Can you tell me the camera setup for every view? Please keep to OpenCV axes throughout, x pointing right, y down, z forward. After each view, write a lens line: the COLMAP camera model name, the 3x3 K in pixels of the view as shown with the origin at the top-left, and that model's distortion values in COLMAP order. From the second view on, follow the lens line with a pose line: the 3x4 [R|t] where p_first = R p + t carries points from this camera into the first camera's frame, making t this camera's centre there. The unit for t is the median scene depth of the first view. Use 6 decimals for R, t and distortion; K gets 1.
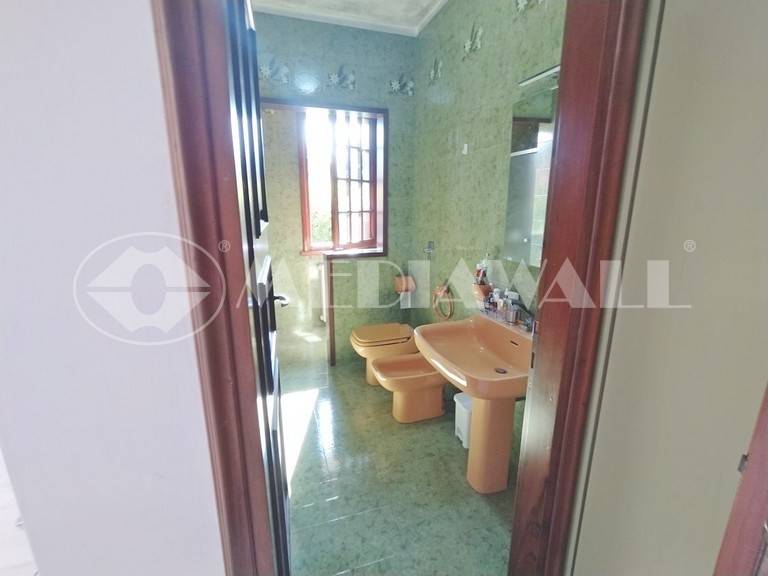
lens RADIAL K [[338.4, 0, 380.3], [0, 338.4, 286.9], [0, 0, 1]] dist [-0.017161, 0.000204]
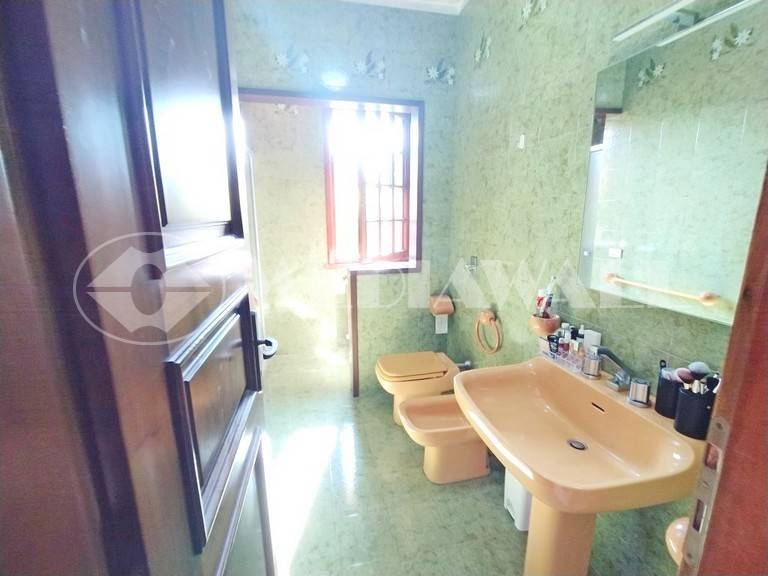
lens RADIAL K [[338.4, 0, 380.3], [0, 338.4, 286.9], [0, 0, 1]] dist [-0.017161, 0.000204]
pose [[0.994632, 0.016431, -0.102164, 0.007972], [-0.018736, 0.999590, -0.021641, -0.039831], [0.101767, 0.023439, 0.994532, 0.164869]]
